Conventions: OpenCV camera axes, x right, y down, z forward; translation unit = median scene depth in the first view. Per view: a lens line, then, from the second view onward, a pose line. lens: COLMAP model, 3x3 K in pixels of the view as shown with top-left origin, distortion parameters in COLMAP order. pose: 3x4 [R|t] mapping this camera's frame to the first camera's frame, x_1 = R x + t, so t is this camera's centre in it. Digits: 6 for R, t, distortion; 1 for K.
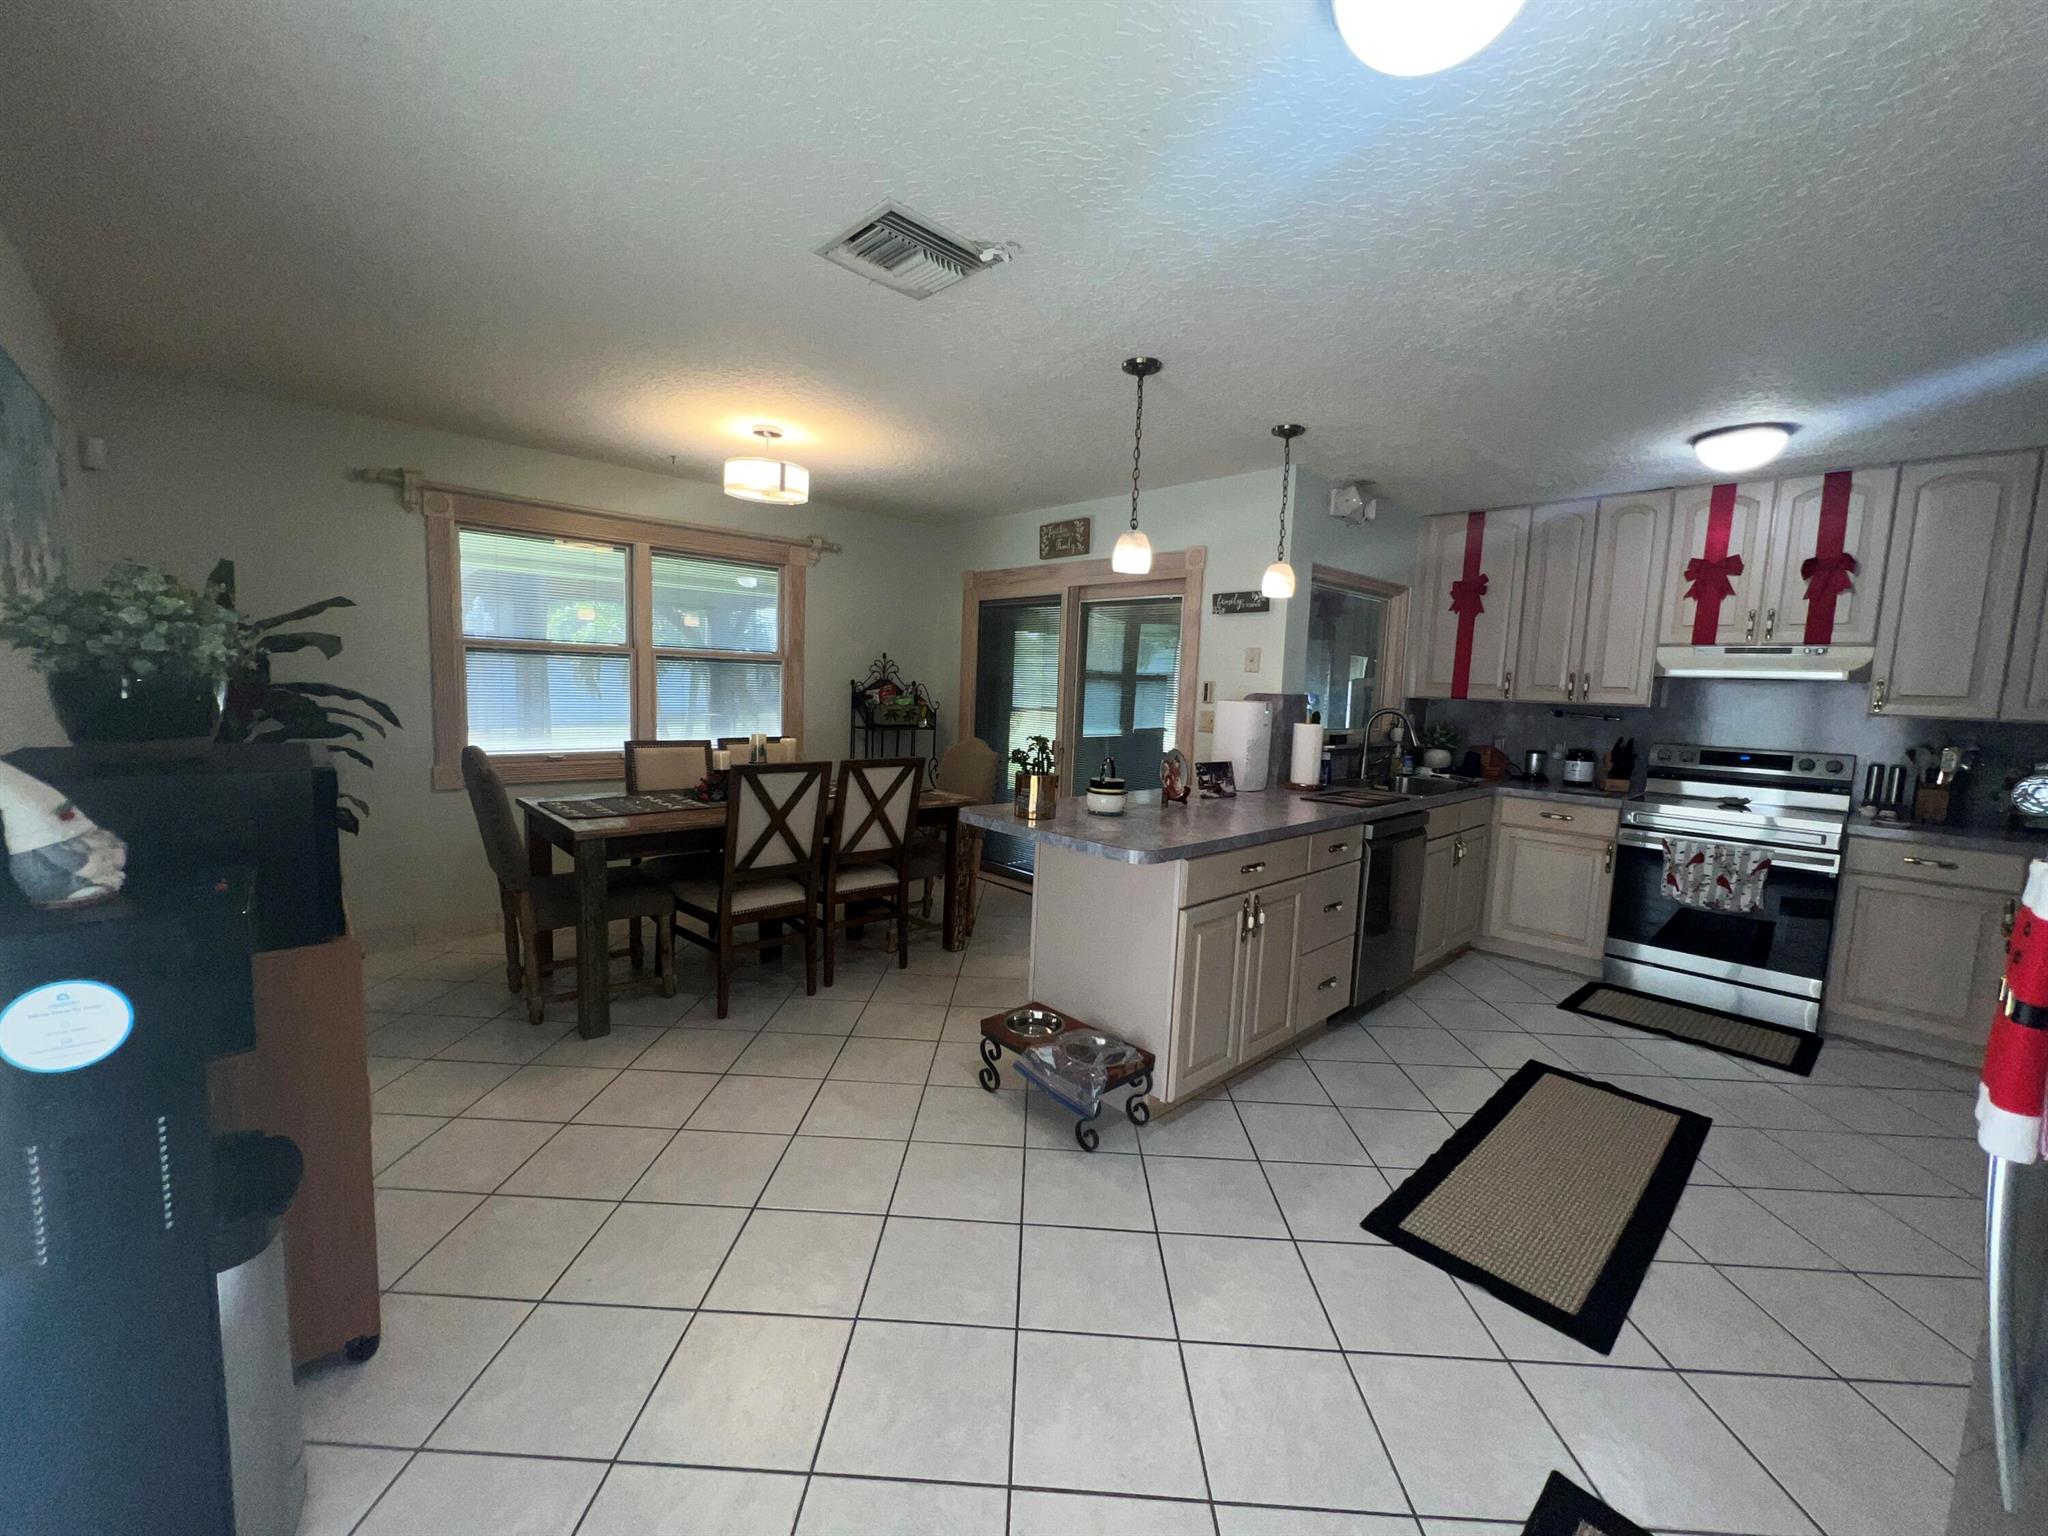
lens RADIAL K [[819.7, 0, 1020.5], [0, 819.7, 762.1], [0, 0, 1]] dist [-0.001982, 0.000817]
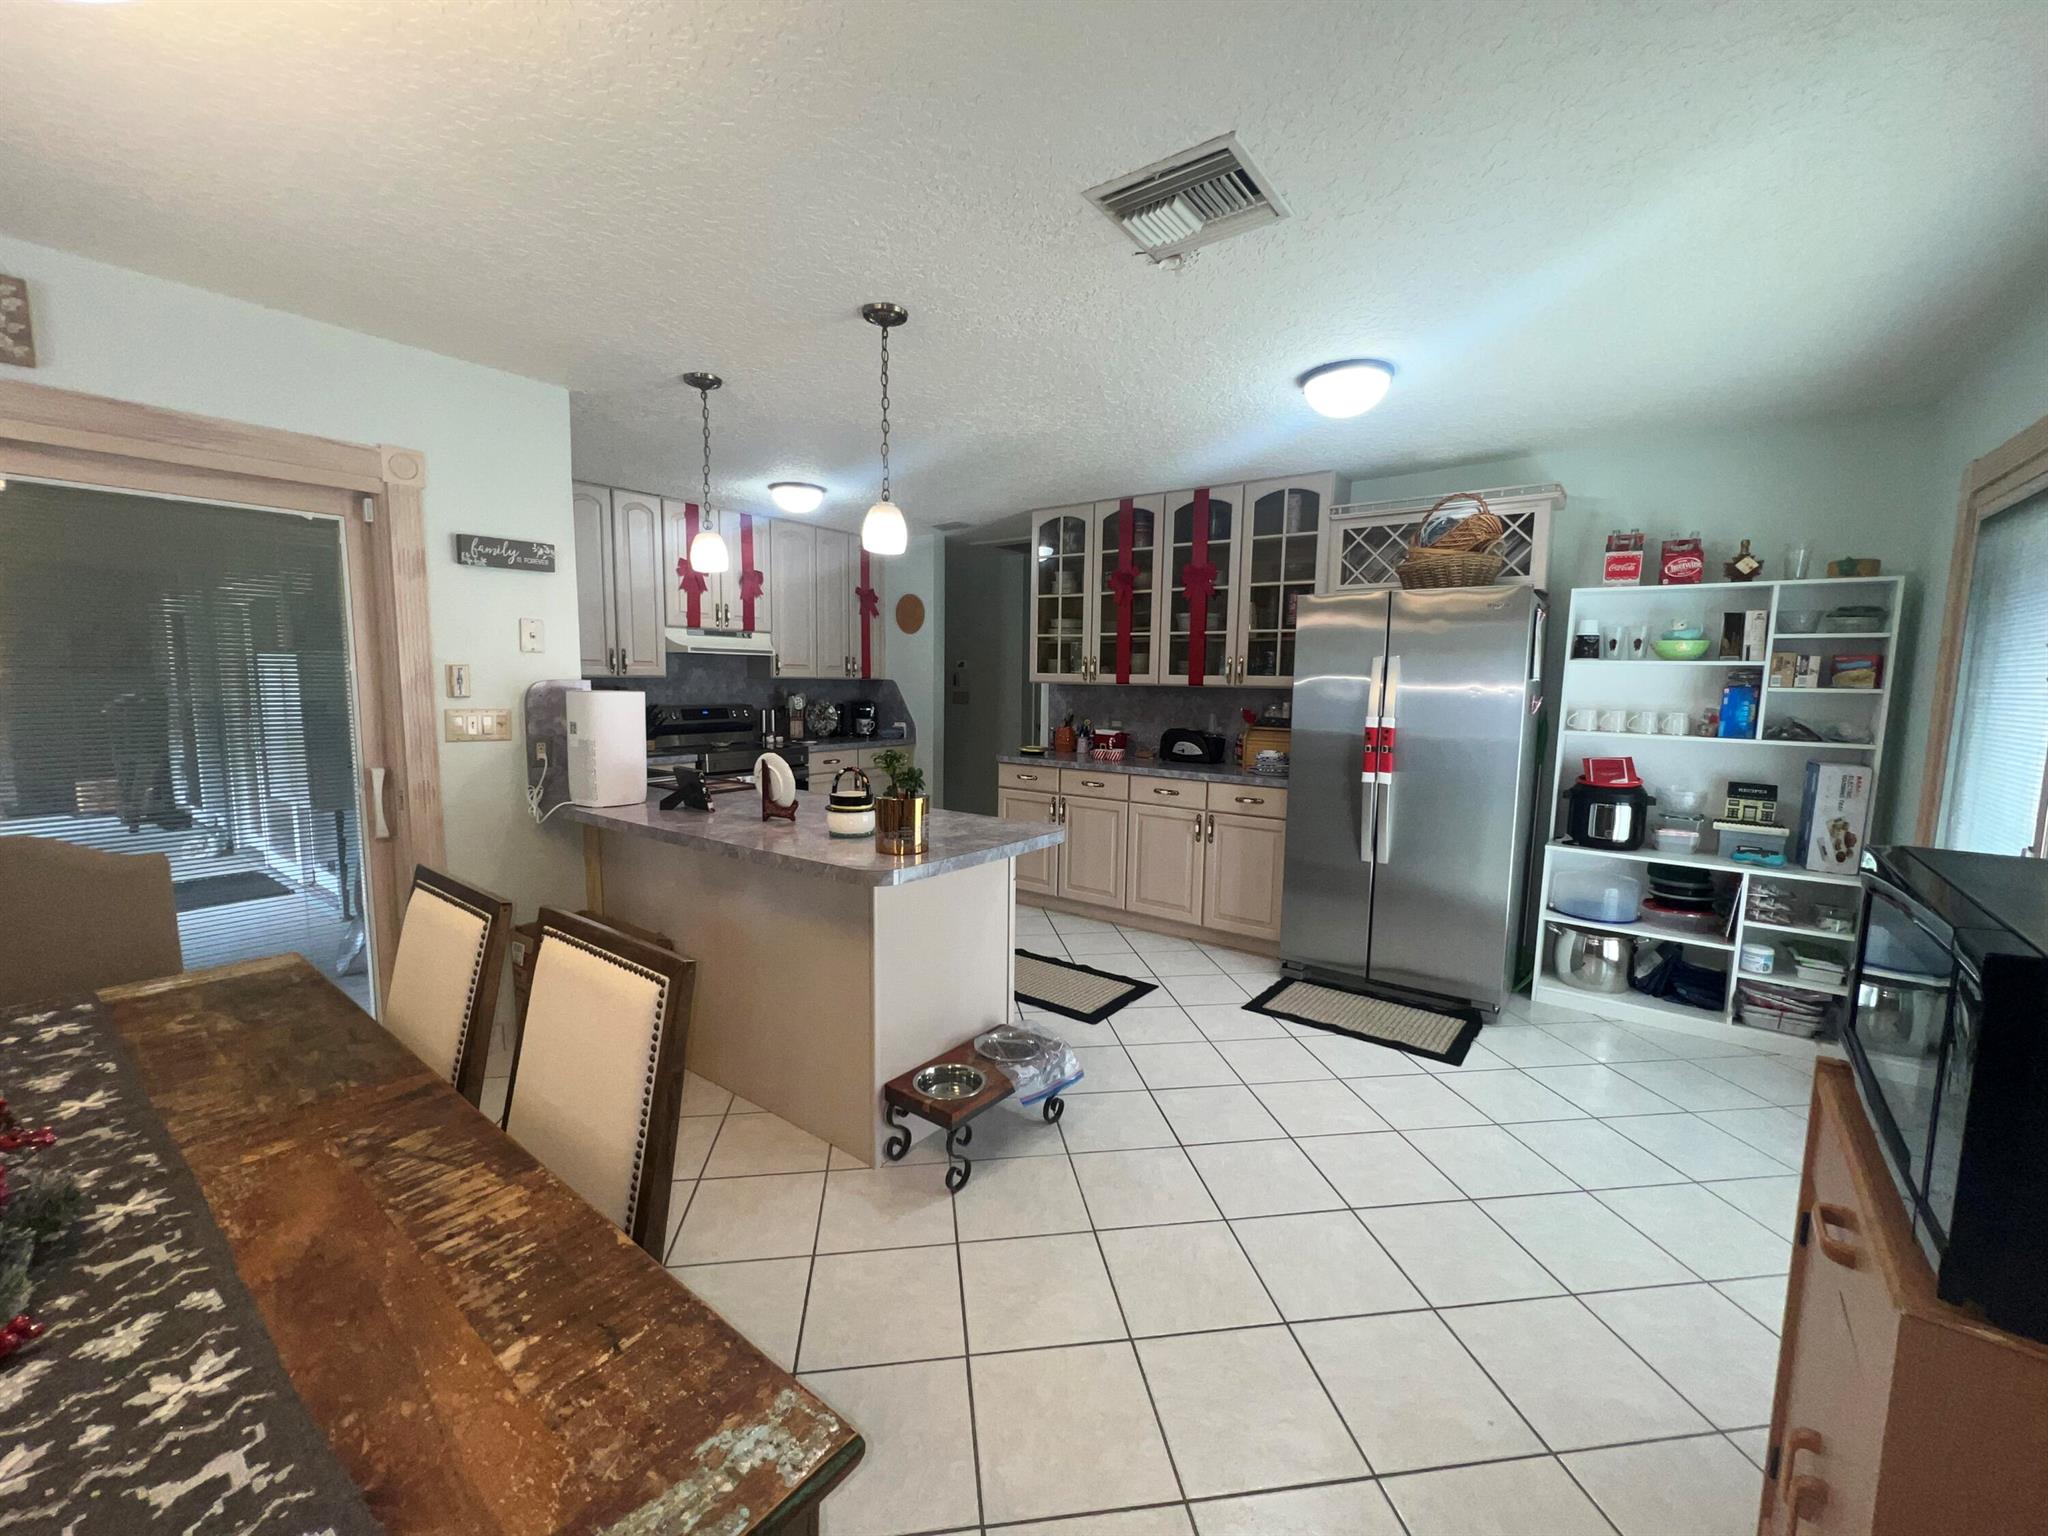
lens RADIAL K [[819.7, 0, 1020.2], [0, 819.7, 770.9], [0, 0, 1]] dist [-0.001982, 0.000817]
pose [[-0.161110, -0.152145, 0.975139, -0.539895], [0.083579, 0.982393, 0.167086, -0.094738], [-0.983391, 0.108421, -0.145557, 0.707971]]
